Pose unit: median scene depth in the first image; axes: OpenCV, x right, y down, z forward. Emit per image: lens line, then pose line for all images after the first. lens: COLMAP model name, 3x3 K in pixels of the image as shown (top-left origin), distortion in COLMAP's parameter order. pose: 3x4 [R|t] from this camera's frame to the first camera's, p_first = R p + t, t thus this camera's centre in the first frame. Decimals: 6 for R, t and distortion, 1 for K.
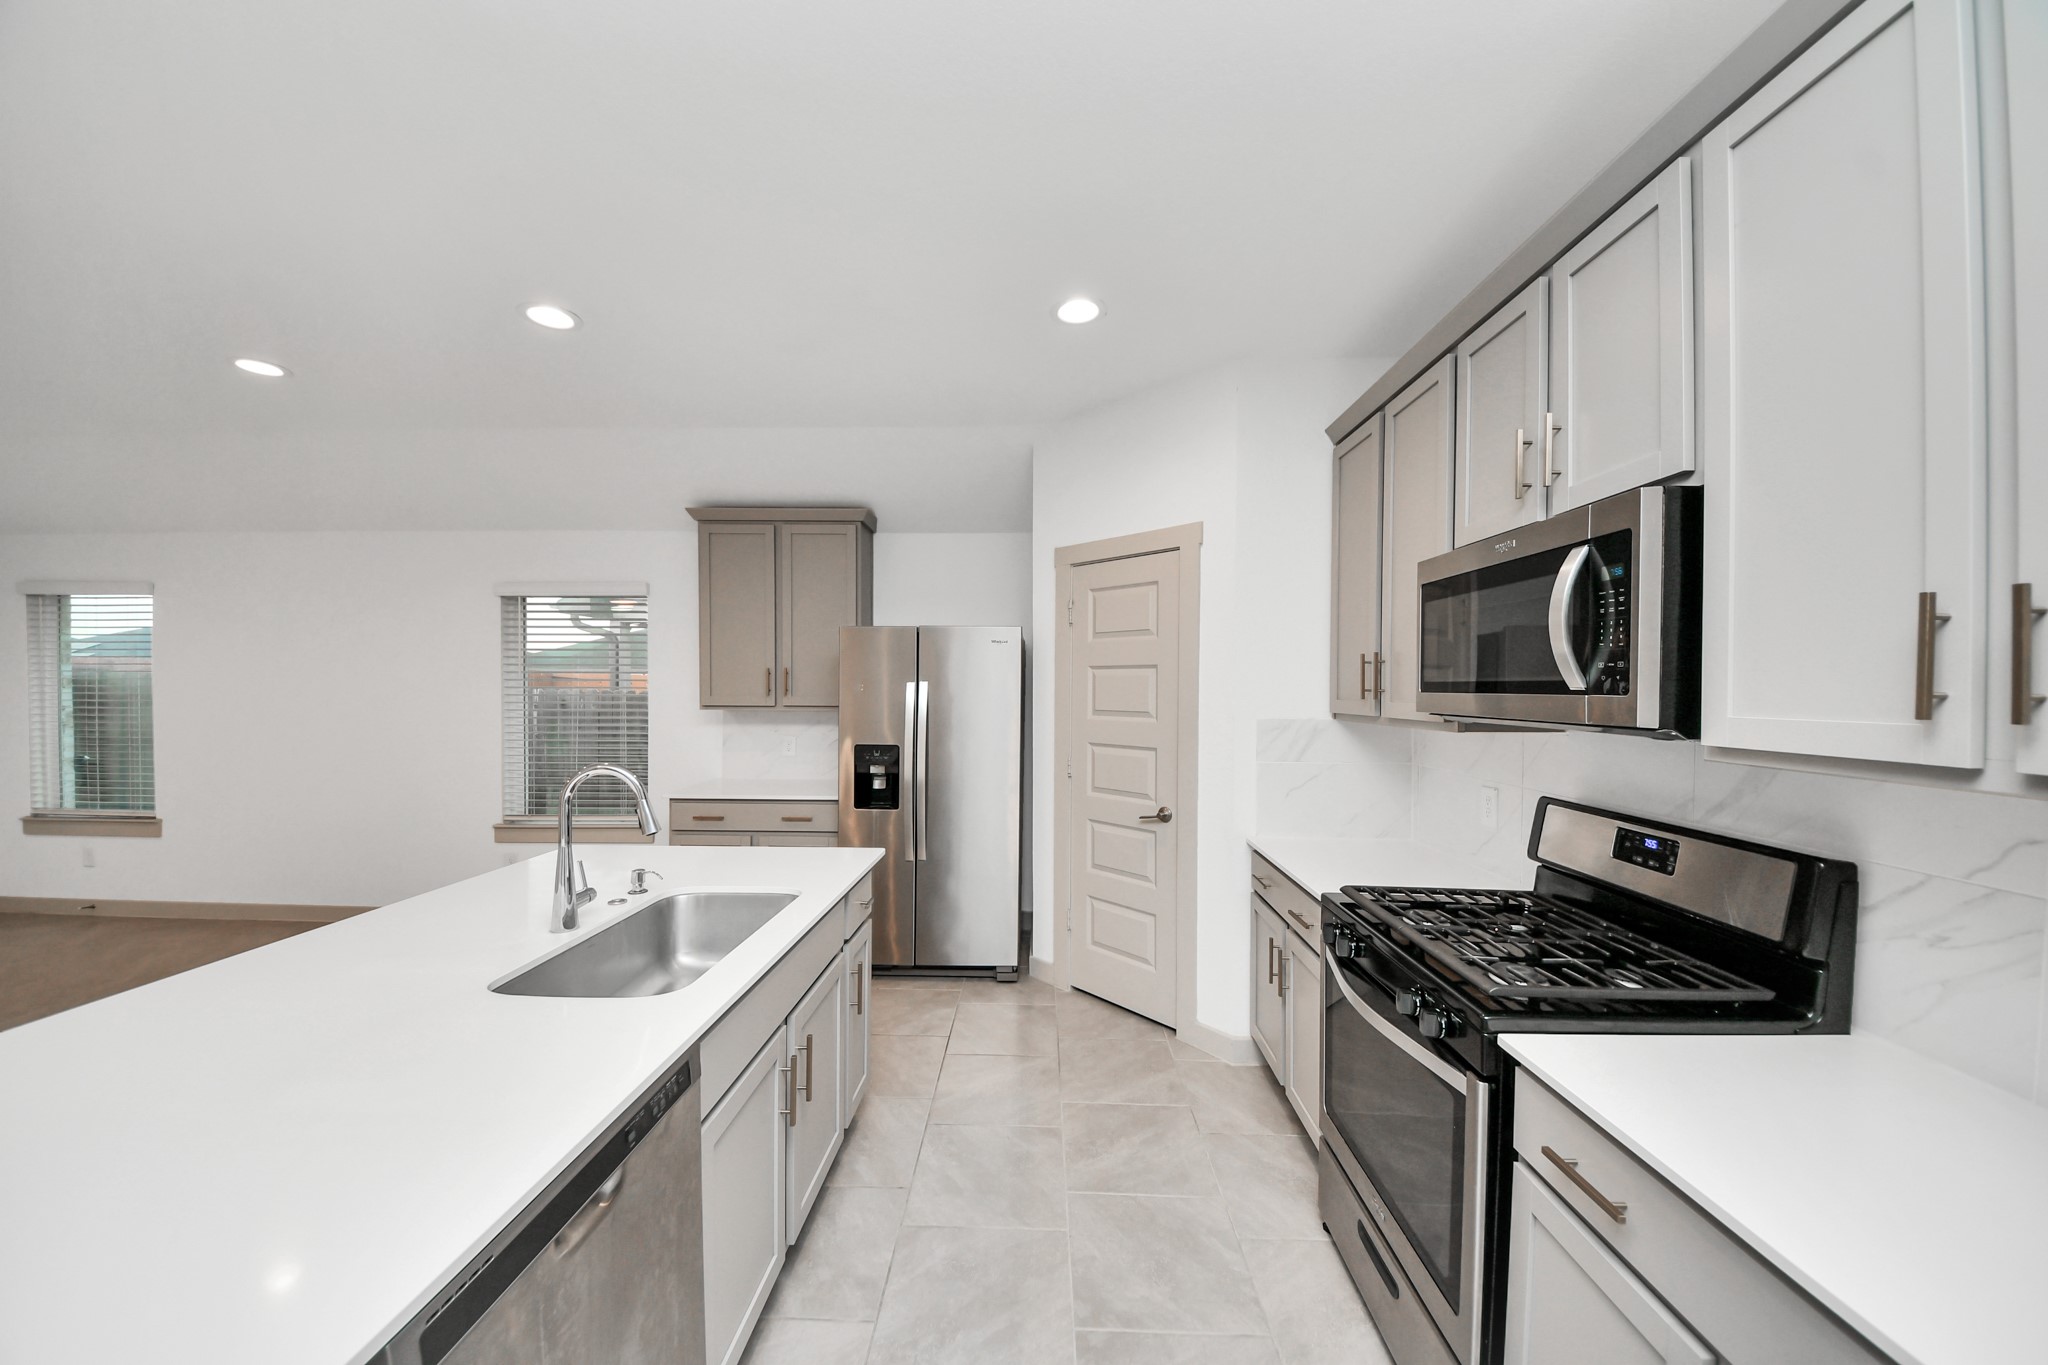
lens RADIAL K [[709.9, 0, 1019.3], [0, 709.9, 690.8], [0, 0, 1]] dist [0.000376, -0.000017]
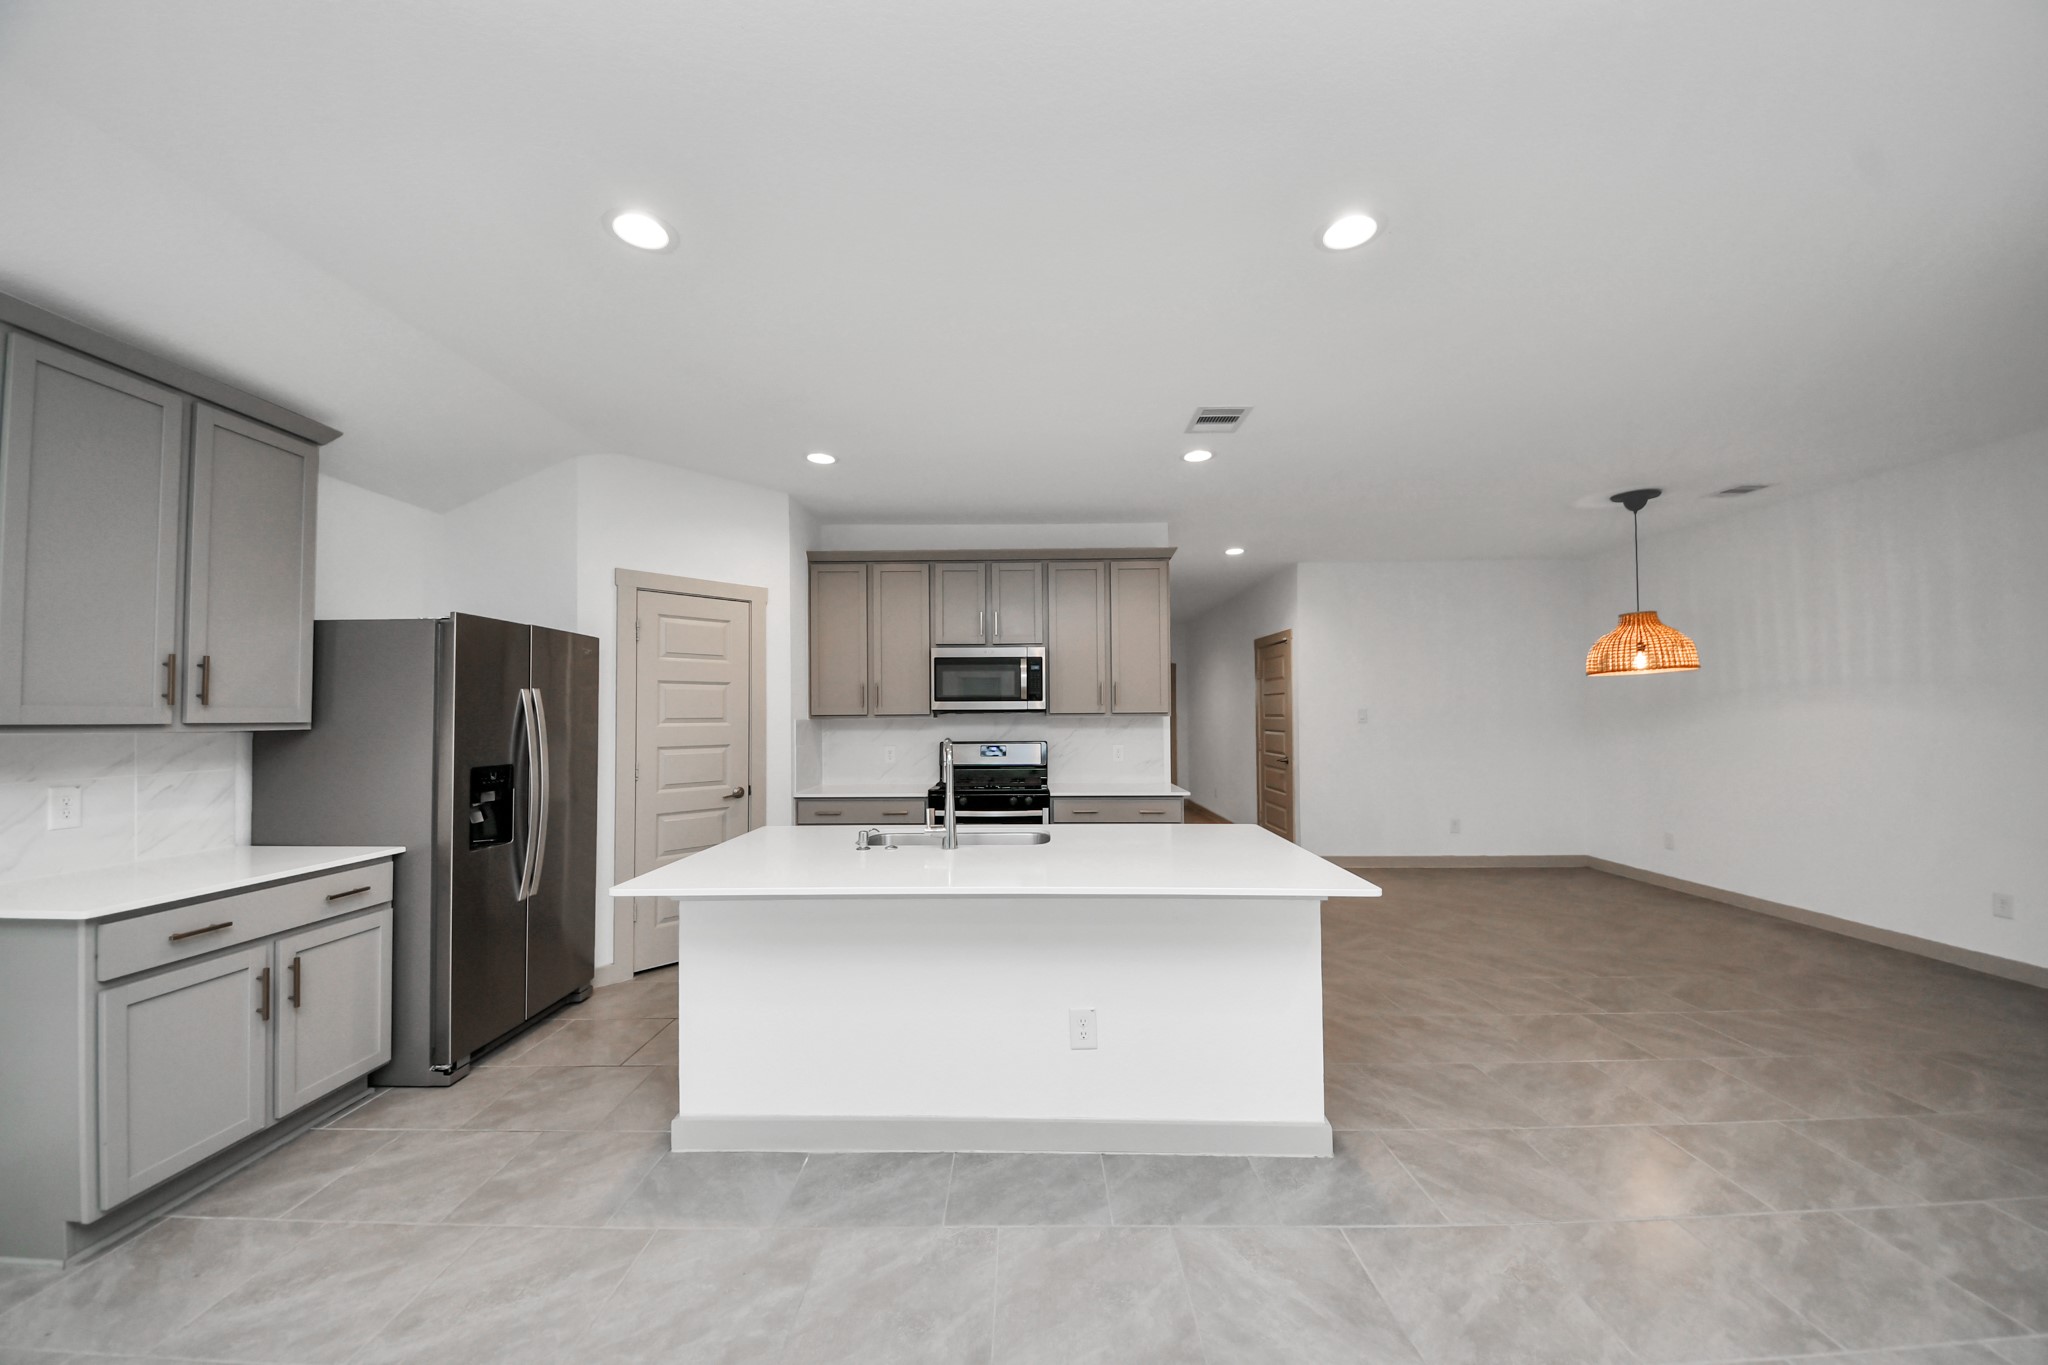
lens RADIAL K [[740.4, 0, 1046.0], [0, 740.4, 698.0], [0, 0, 1]] dist [0.021294, -0.019722]
pose [[-0.040897, 0.020758, 0.998948, -2.365897], [0.012771, 0.999713, -0.020251, 0.054864], [-0.999082, 0.011929, -0.041151, 0.881009]]
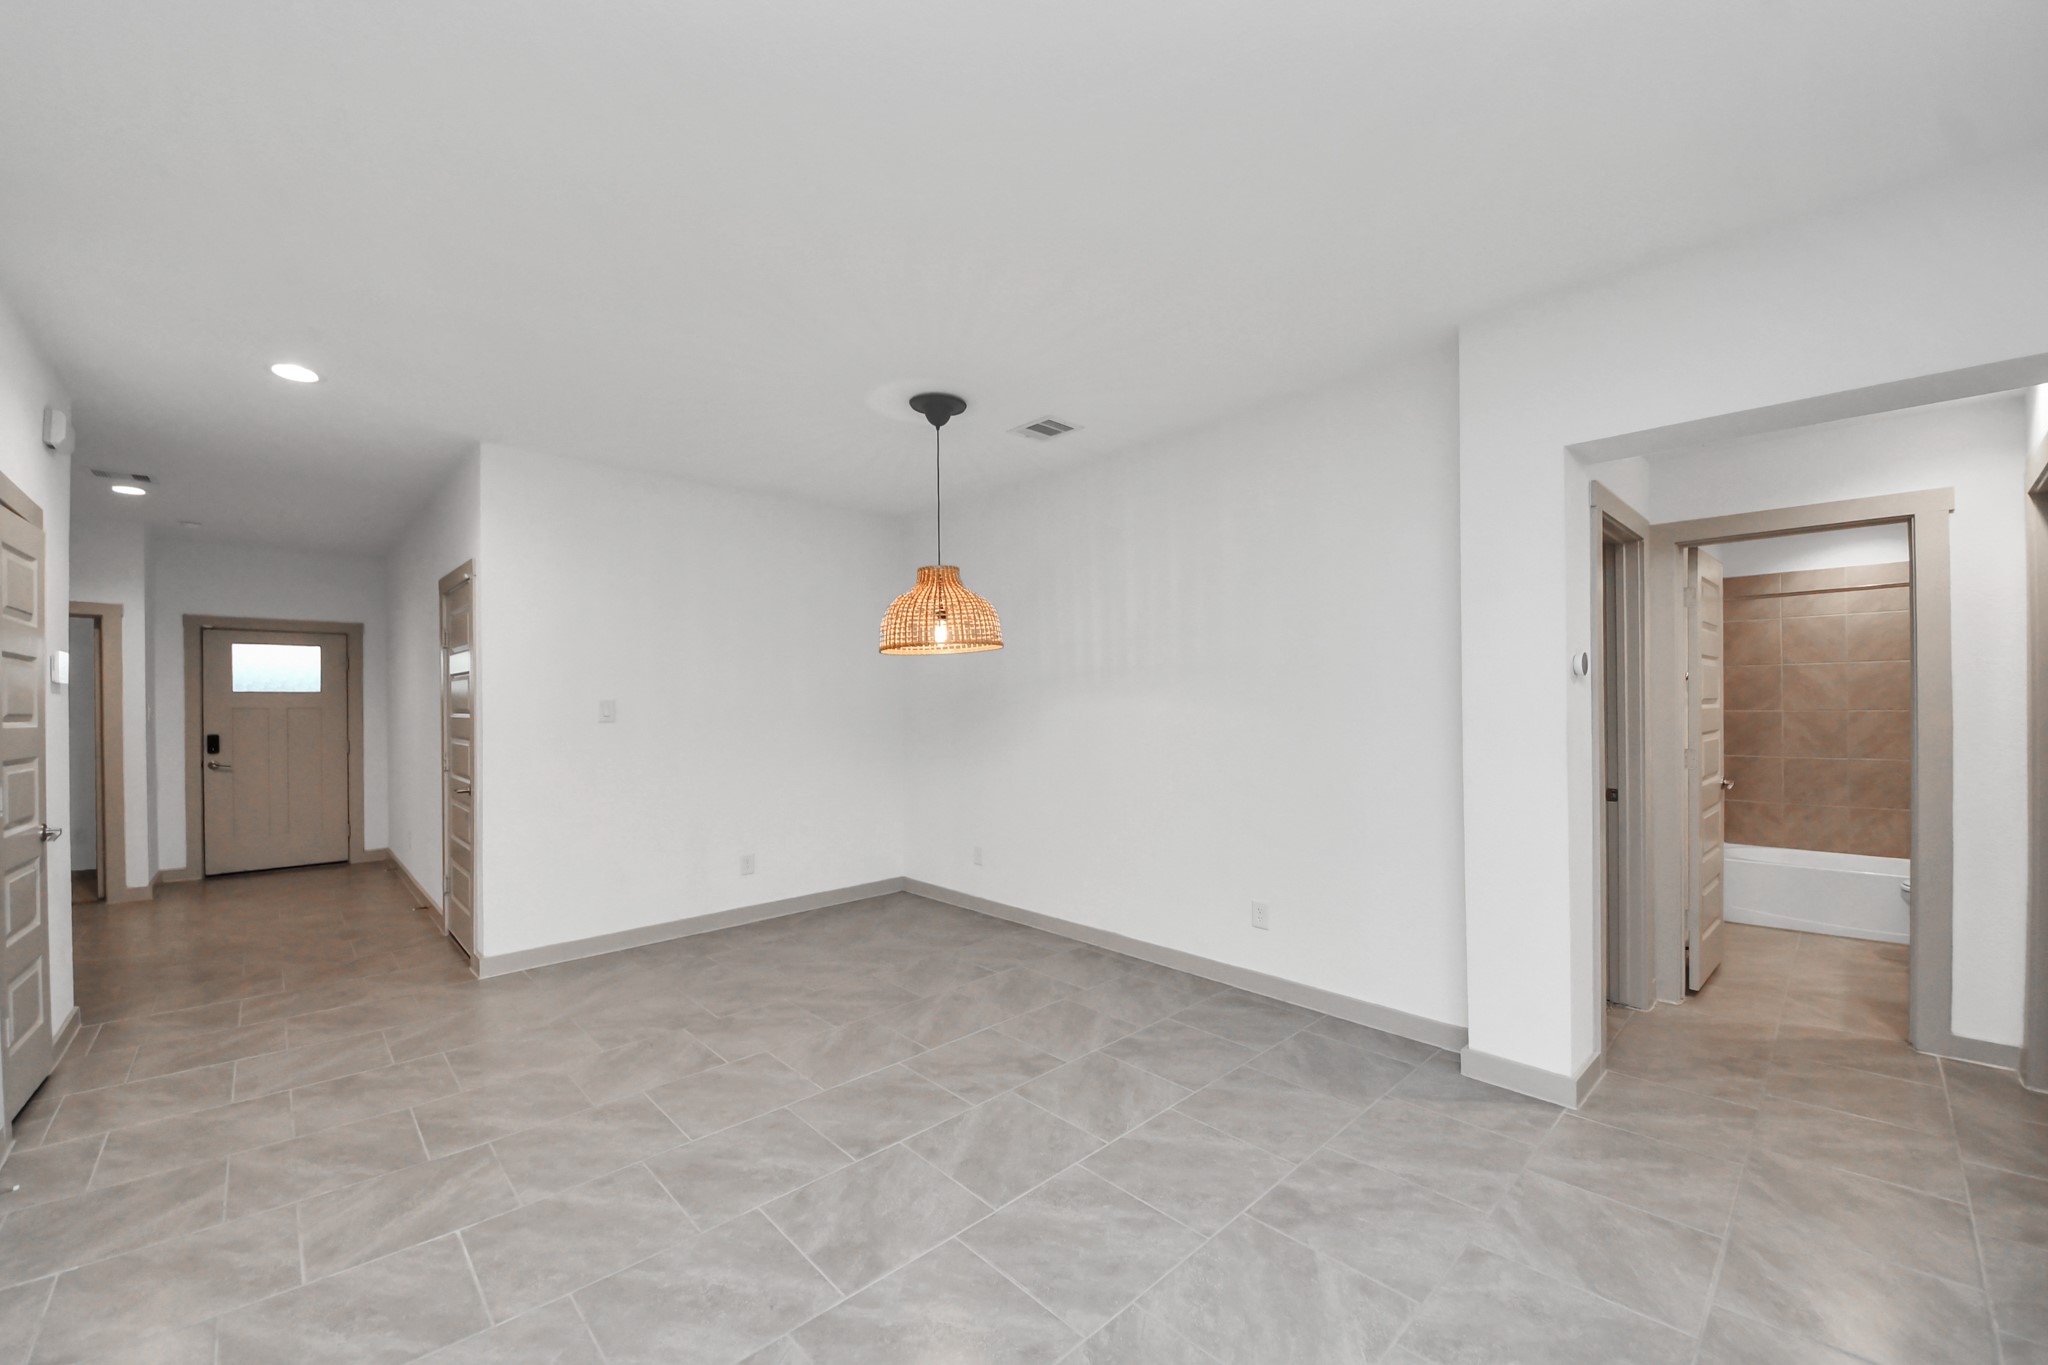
lens RADIAL K [[776.6, 0, 1028.0], [0, 776.6, 697.2], [0, 0, 1]] dist [0.015644, -0.014233]
pose [[-0.701206, 0.009303, 0.712898, -1.266522], [0.010544, 0.999941, -0.002678, 0.067699], [-0.712881, 0.005639, -0.701262, -0.224001]]
